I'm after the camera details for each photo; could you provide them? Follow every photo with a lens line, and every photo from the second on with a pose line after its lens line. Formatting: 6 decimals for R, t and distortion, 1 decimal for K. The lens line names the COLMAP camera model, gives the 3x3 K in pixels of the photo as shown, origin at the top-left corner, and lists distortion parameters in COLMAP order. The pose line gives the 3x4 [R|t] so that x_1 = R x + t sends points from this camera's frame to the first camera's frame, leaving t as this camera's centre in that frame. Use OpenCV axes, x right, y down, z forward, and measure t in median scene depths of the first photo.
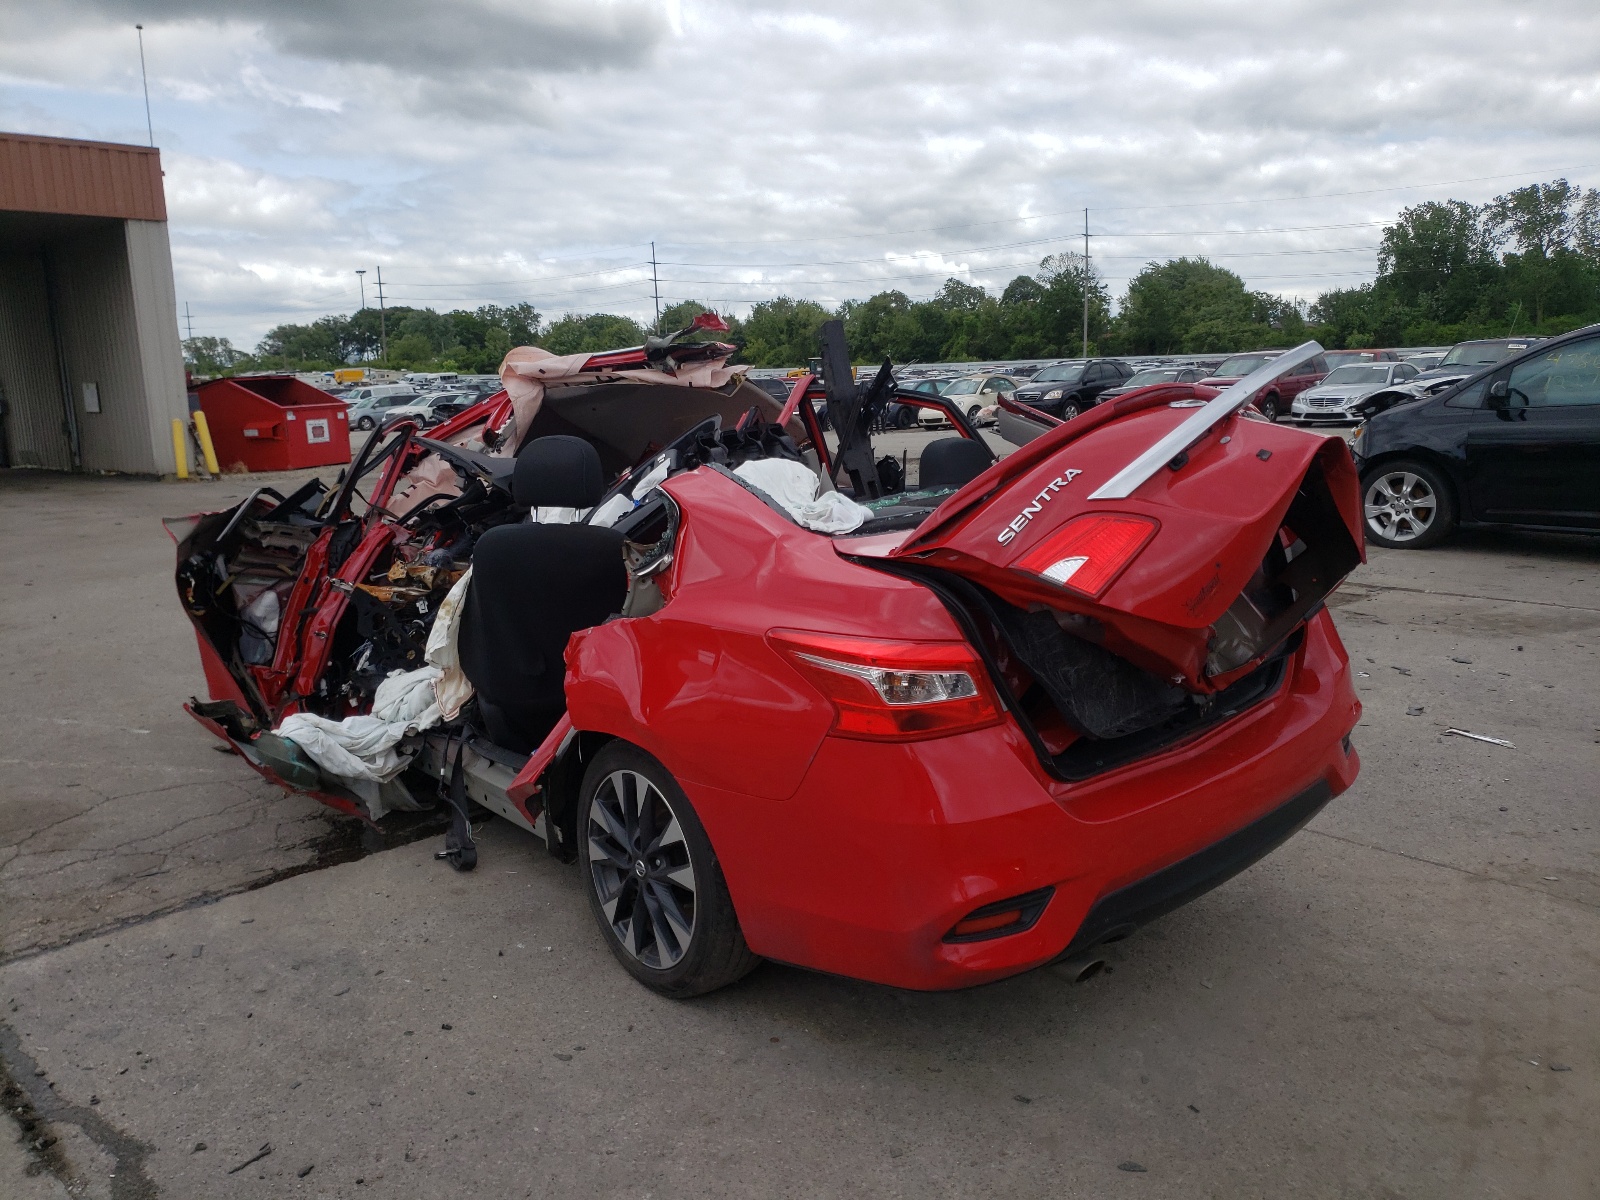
lens RADIAL K [[1315.2, 0, 800.0], [0, 1315.2, 600.0], [0, 0, 1]] dist [-0.004797, -0.000456]
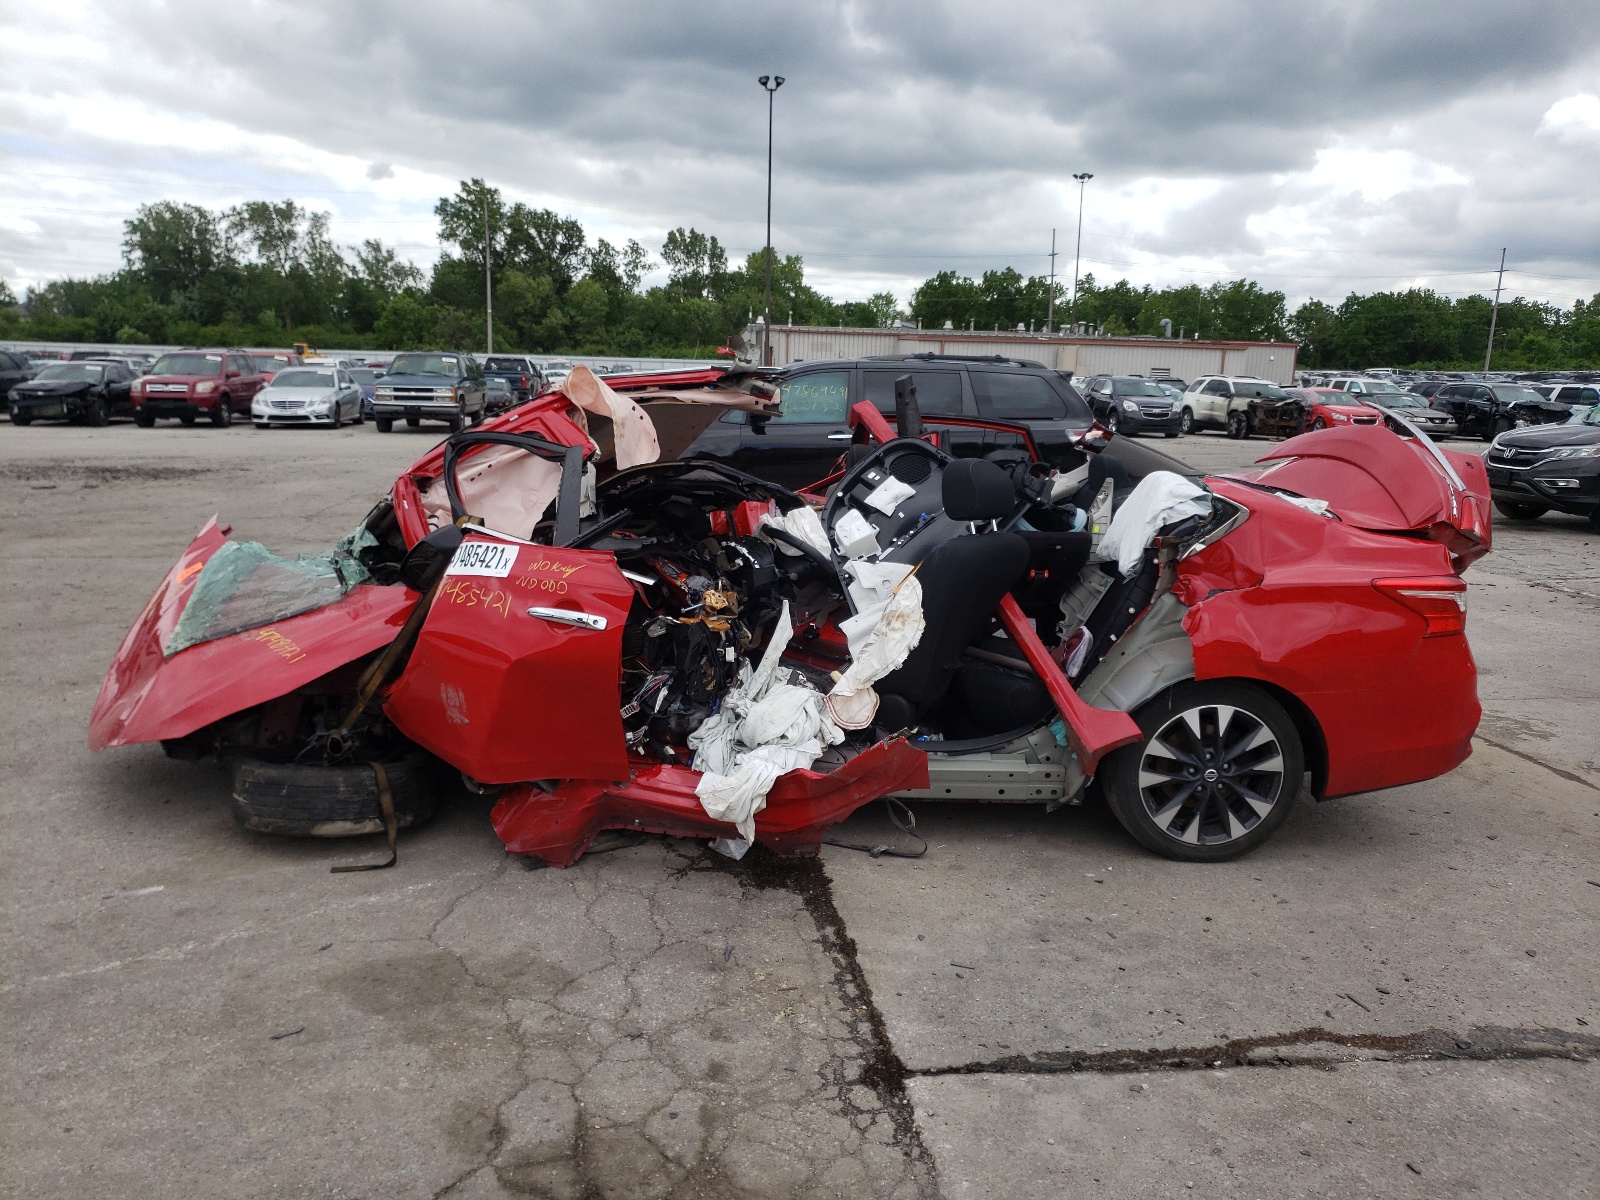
lens RADIAL K [[1315.2, 0, 800.0], [0, 1315.2, 600.0], [0, 0, 1]] dist [-0.004797, -0.000456]
pose [[0.571665, -0.097166, 0.814714, -0.102983], [0.093960, 0.994183, 0.052640, -0.006572], [-0.815090, 0.046458, 0.577469, 0.037387]]
